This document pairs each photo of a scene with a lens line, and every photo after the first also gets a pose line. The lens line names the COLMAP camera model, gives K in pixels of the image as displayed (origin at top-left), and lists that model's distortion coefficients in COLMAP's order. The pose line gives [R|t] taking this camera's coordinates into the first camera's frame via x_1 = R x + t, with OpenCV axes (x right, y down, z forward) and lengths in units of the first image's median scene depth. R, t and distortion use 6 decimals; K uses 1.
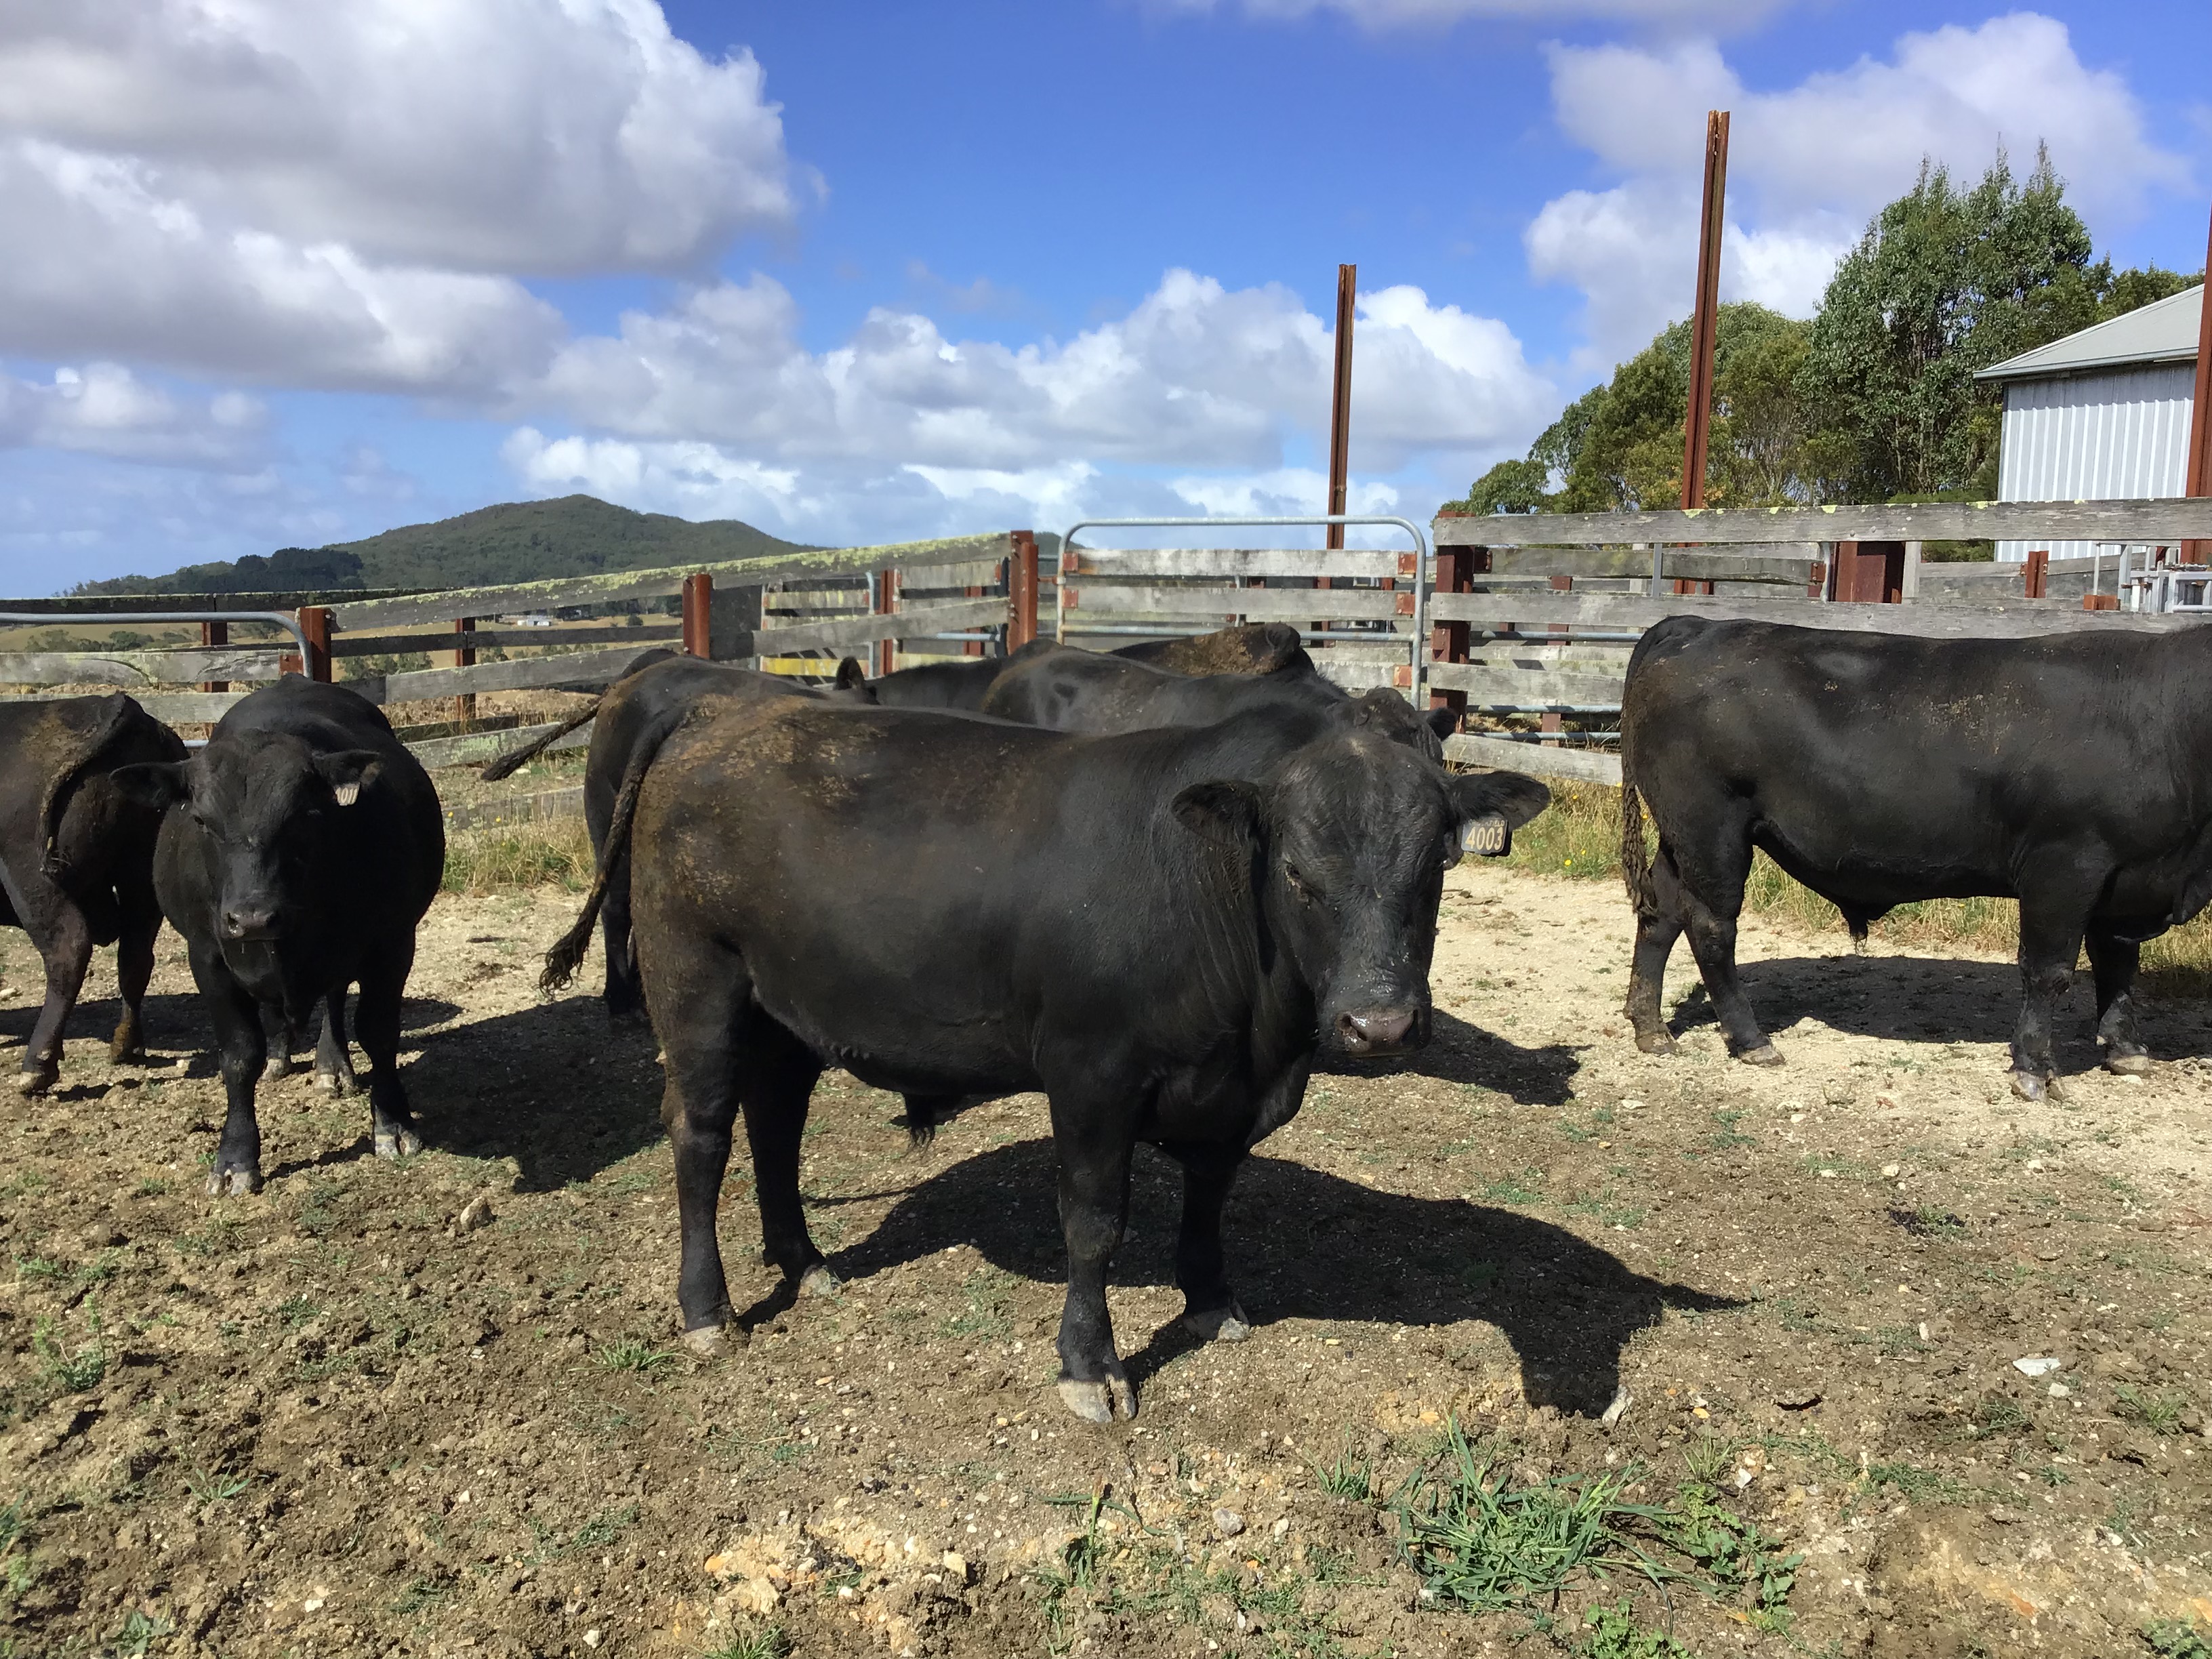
lens RADIAL K [[2173.3, 0, 1106.0], [0, 2173.3, 829.5], [0, 0, 1]] dist [0.156823, -0.354460]
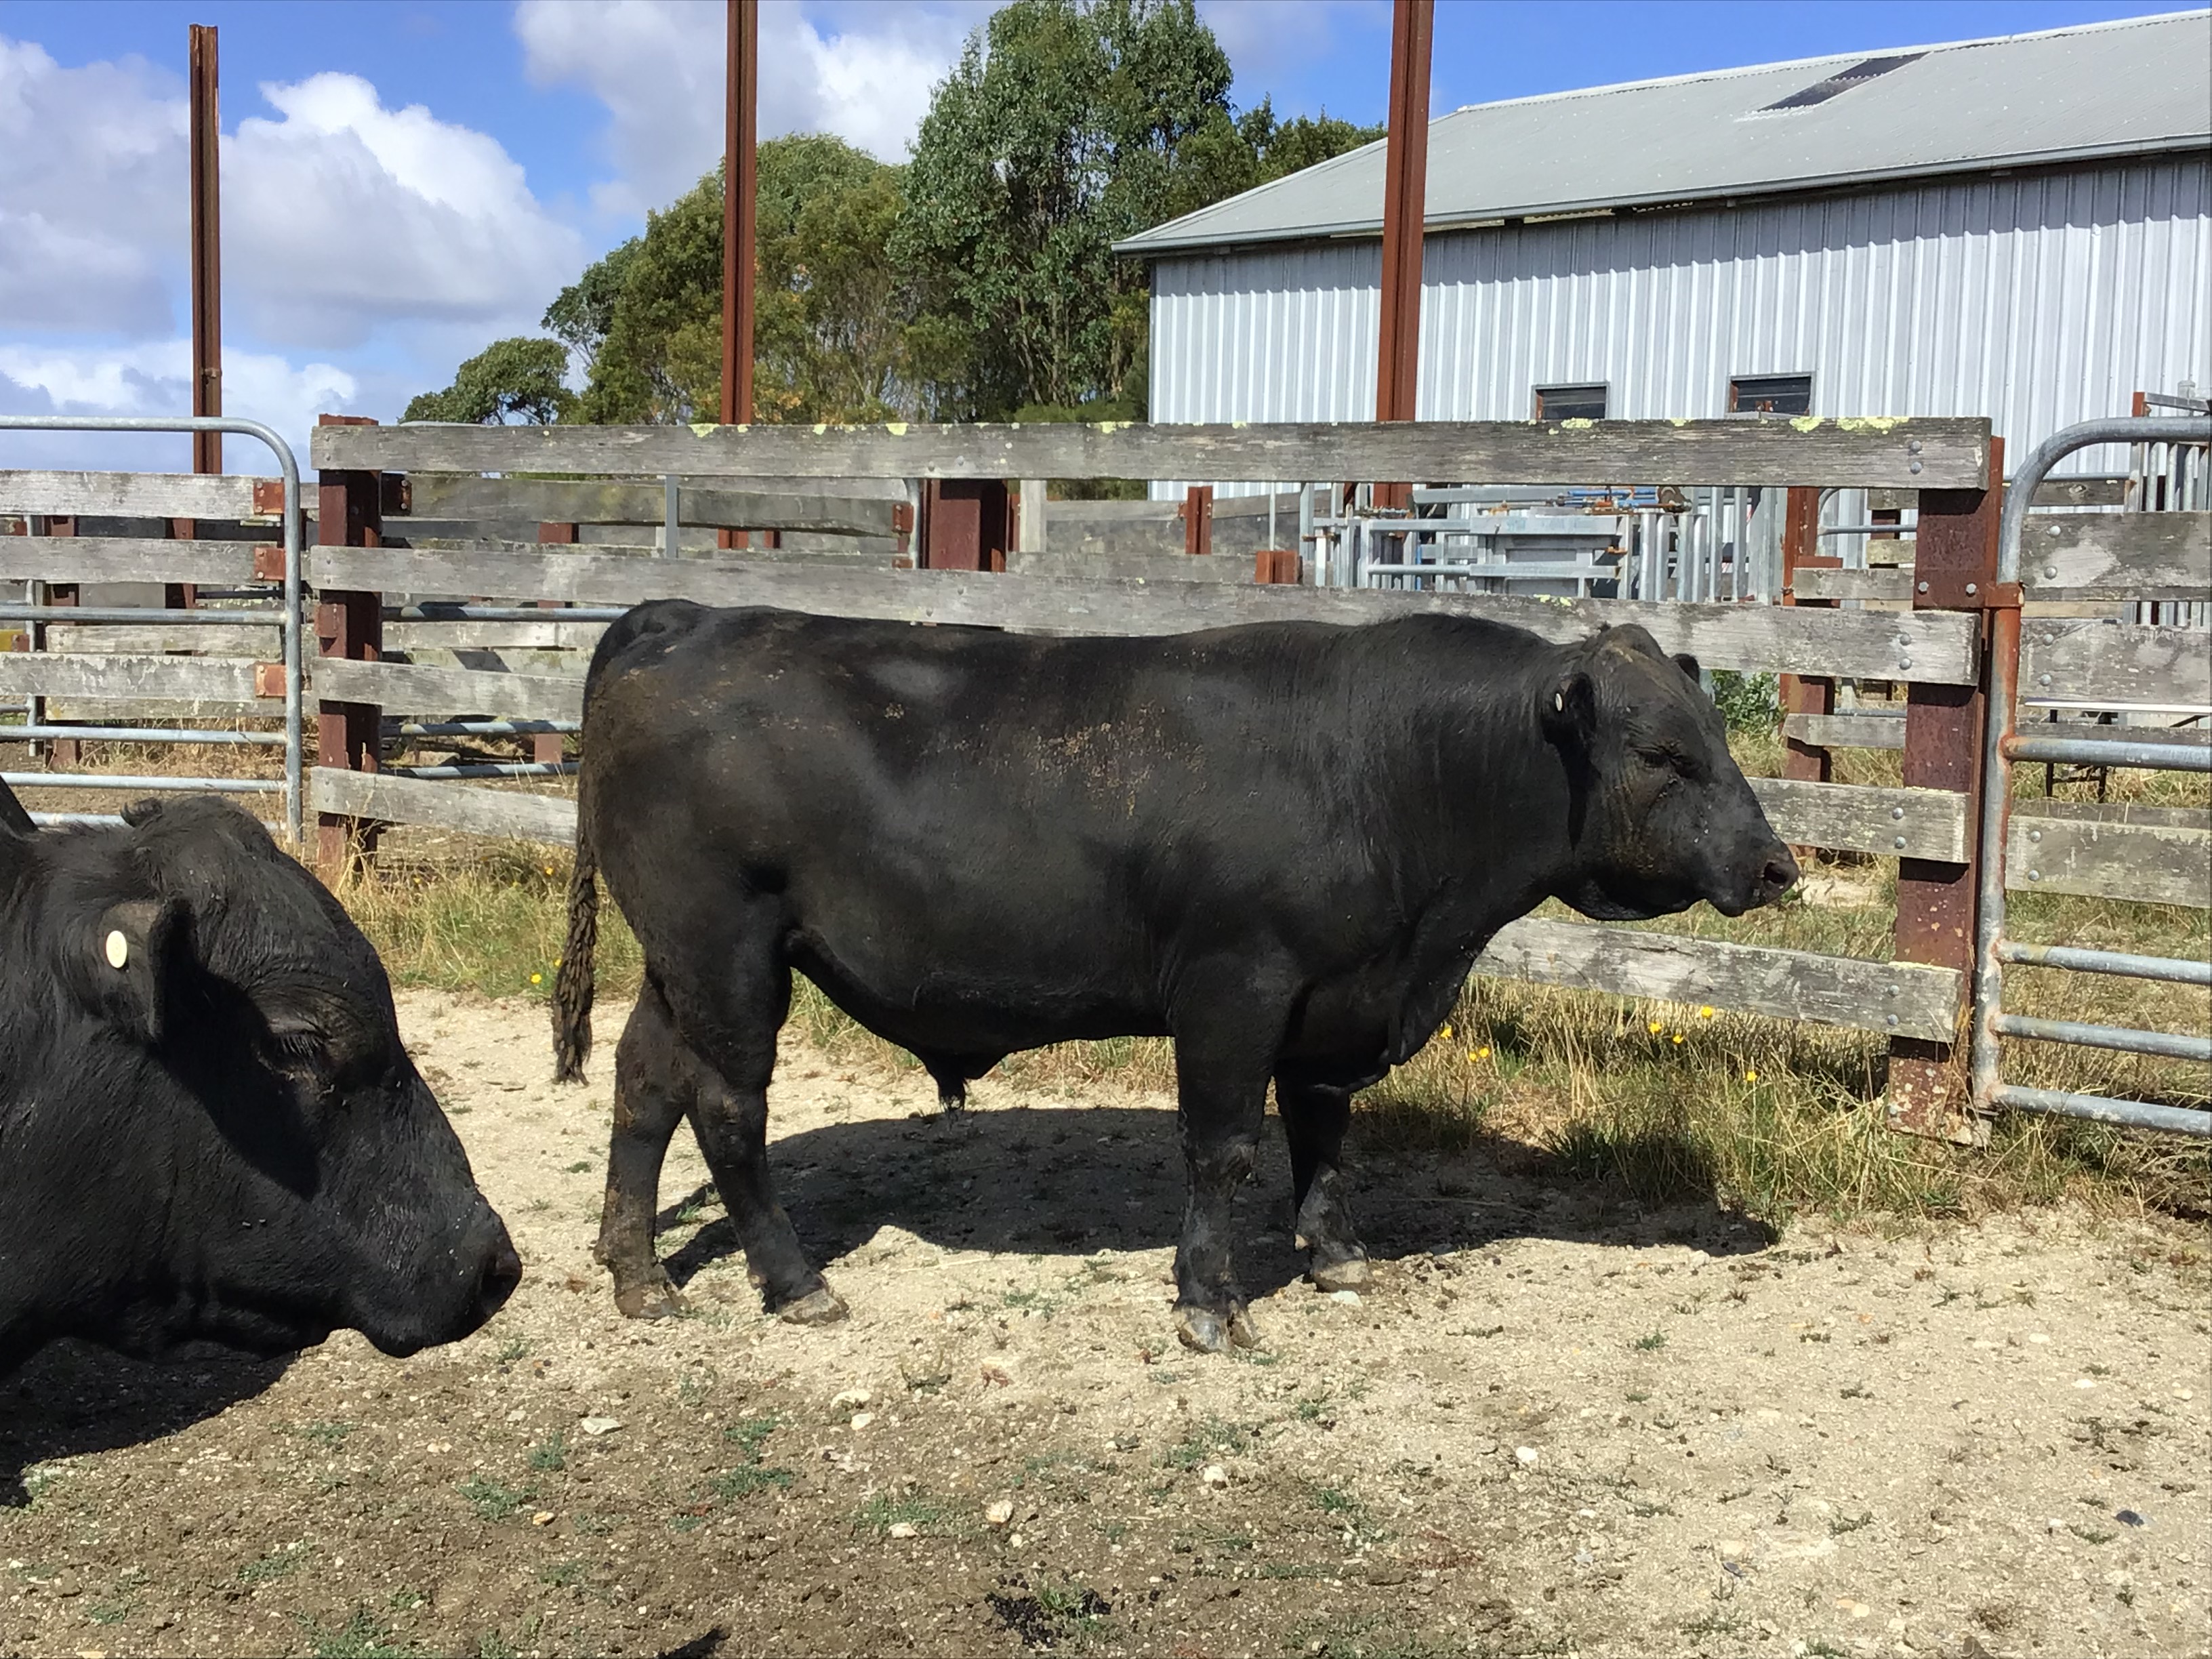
lens RADIAL K [[2847.4, 0, 1106.0], [0, 2847.4, 829.5], [0, 0, 1]] dist [0.024352, 0.013308]
pose [[0.935733, -0.038026, 0.350654, 0.097546], [0.038139, 0.999251, 0.006587, -0.034087], [-0.350642, 0.007210, 0.936482, 0.213379]]
